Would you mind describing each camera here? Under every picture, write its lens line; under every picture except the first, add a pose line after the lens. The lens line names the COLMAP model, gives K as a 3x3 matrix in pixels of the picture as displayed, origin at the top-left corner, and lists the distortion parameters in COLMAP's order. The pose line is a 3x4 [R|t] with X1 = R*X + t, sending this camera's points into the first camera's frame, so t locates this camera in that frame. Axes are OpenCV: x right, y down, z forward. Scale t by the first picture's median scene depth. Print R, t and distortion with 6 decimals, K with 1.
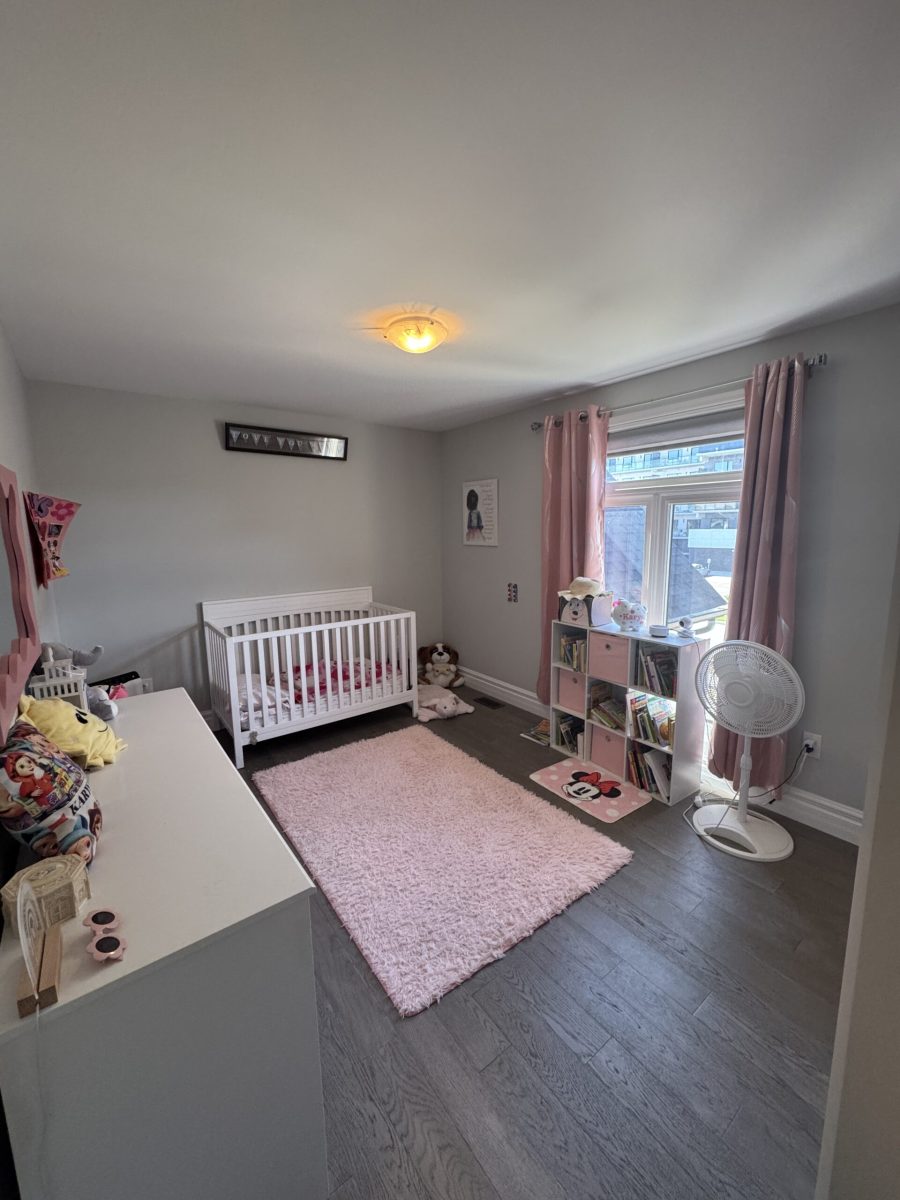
lens RADIAL K [[479.0, 0, 450.0], [0, 479.0, 600.0], [0, 0, 1]] dist [-0.002613, 0.000744]
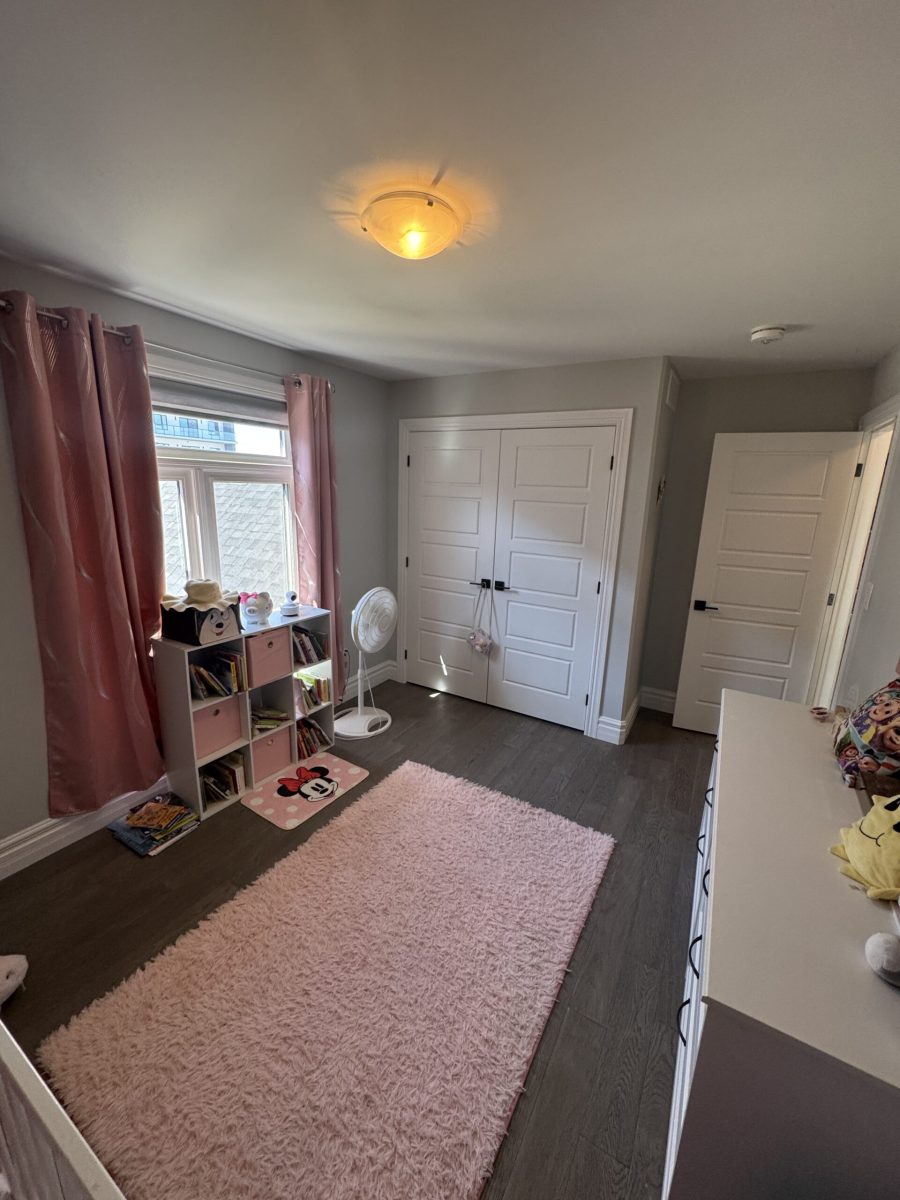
lens RADIAL K [[479.0, 0, 450.0], [0, 479.0, 600.0], [0, 0, 1]] dist [-0.002613, 0.000744]
pose [[-0.382006, -0.214098, 0.899018, -0.592112], [0.112086, 0.954880, 0.275029, -0.192320], [-0.917338, 0.205830, -0.340772, 0.981346]]
